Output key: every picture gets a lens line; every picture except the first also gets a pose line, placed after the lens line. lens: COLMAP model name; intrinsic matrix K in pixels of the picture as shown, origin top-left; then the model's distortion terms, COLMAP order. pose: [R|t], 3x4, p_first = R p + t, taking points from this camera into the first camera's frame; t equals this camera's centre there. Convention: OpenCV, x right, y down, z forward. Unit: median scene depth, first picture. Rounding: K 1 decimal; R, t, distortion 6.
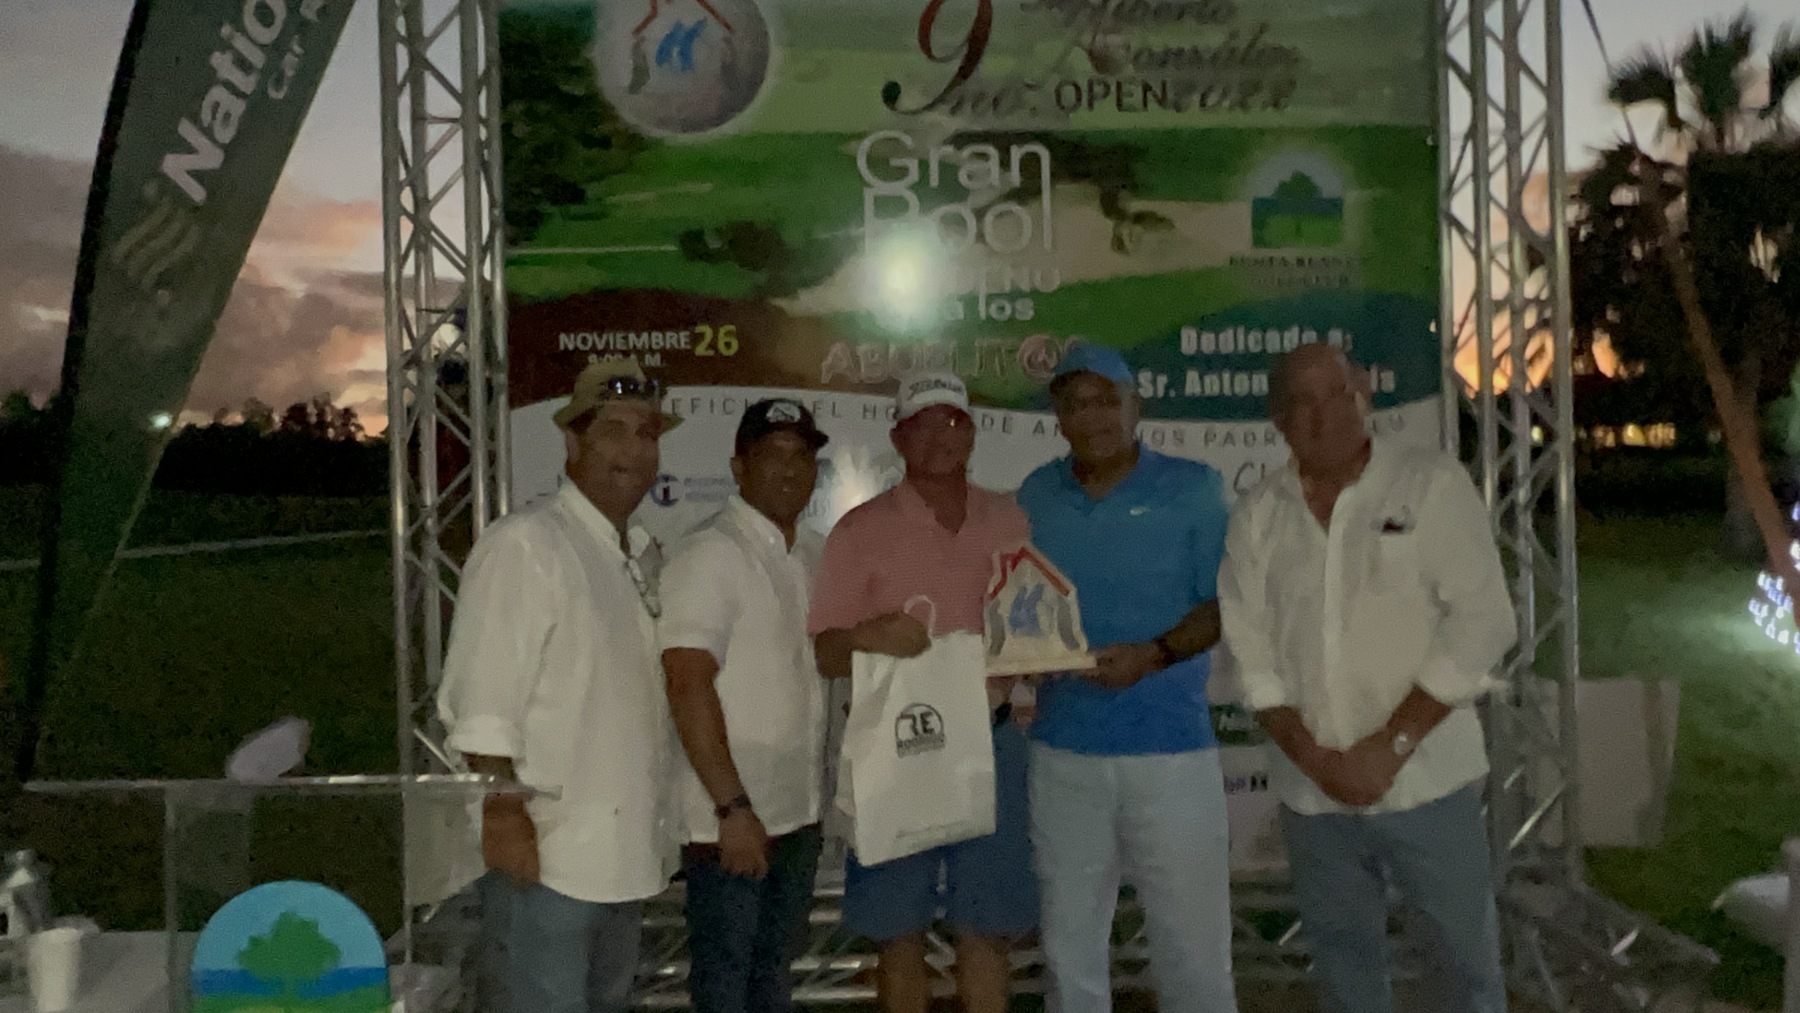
lens RADIAL K [[1239.8, 0, 901.4], [0, 1239.8, 516.5], [0, 0, 1]] dist [-0.004257, 0.000080]
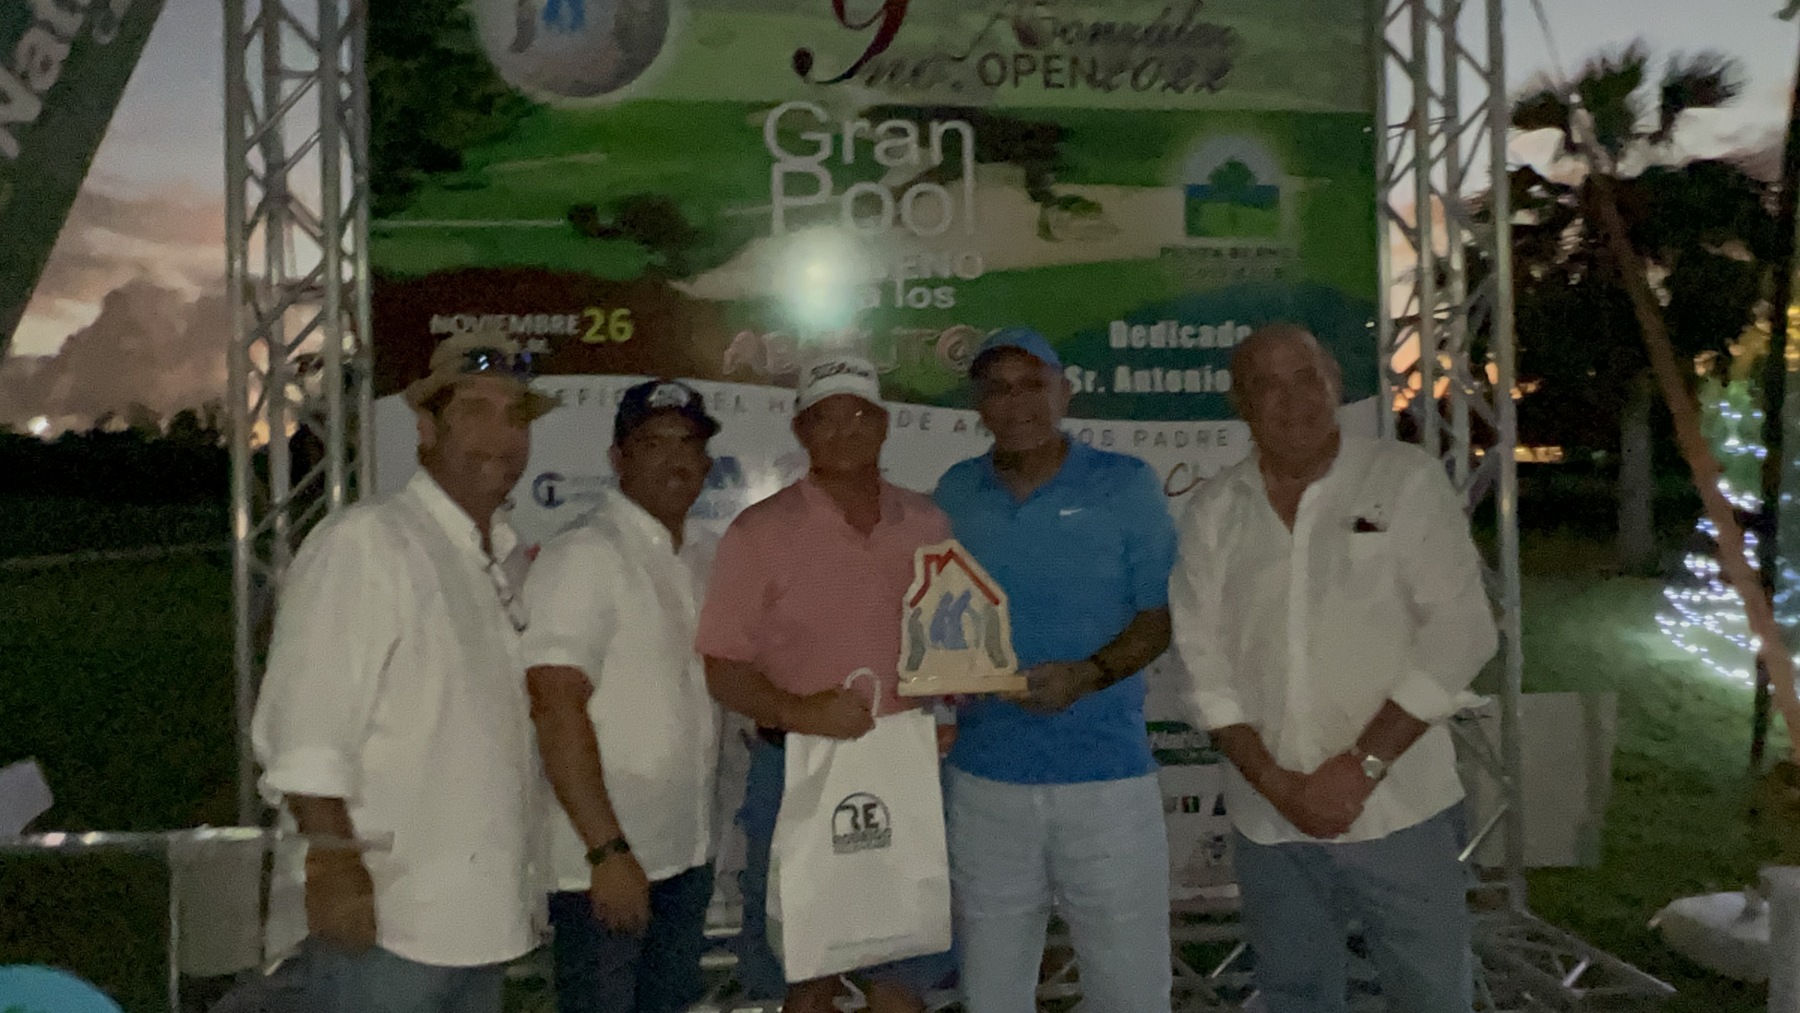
lens RADIAL K [[1239.8, 0, 903.1], [0, 1239.8, 517.5], [0, 0, 1]] dist [-0.004257, 0.000080]
pose [[0.997443, 0.004757, 0.071312, 0.002623], [-0.004093, 0.999947, -0.009448, 0.006721], [-0.071354, 0.009132, 0.997409, 0.077015]]
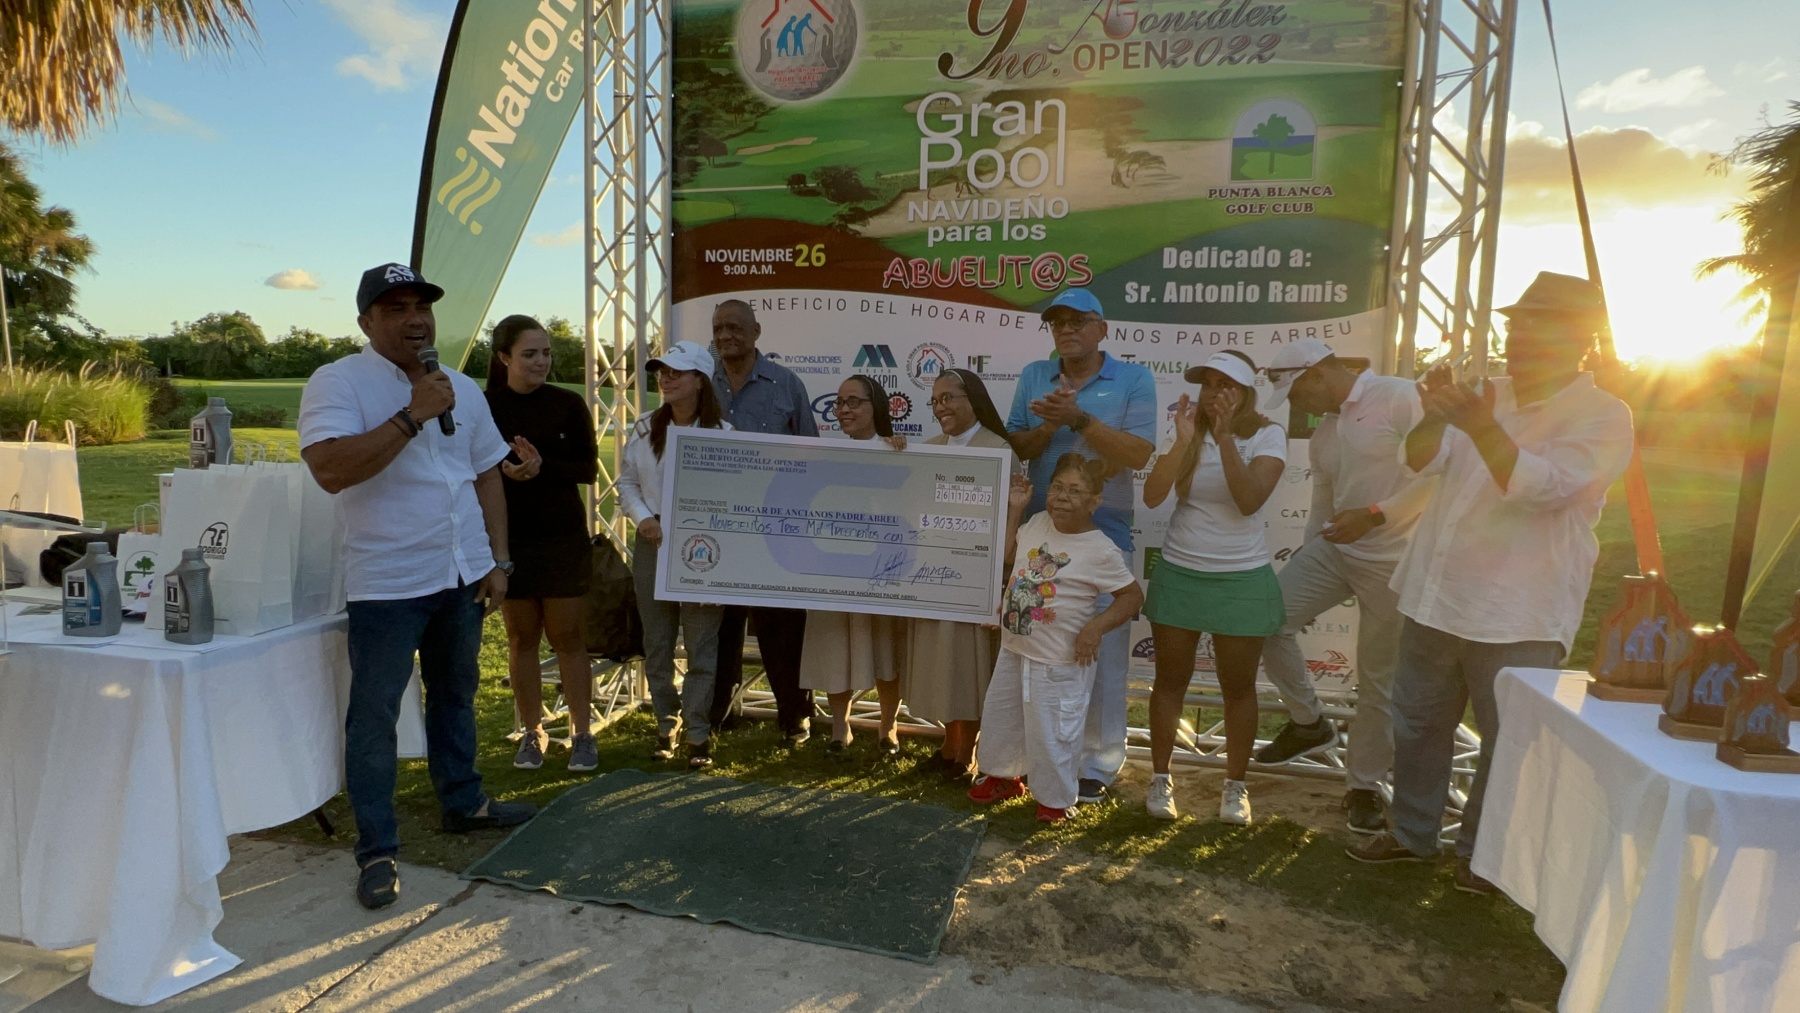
lens RADIAL K [[942.8, 0, 901.2], [0, 942.8, 509.2], [0, 0, 1]] dist [-0.005755, 0.002315]
pose [[0.964014, 0.072514, -0.255772, 0.235282], [-0.049184, 0.994120, 0.096466, 0.032074], [0.261263, -0.080414, 0.961912, -0.002931]]
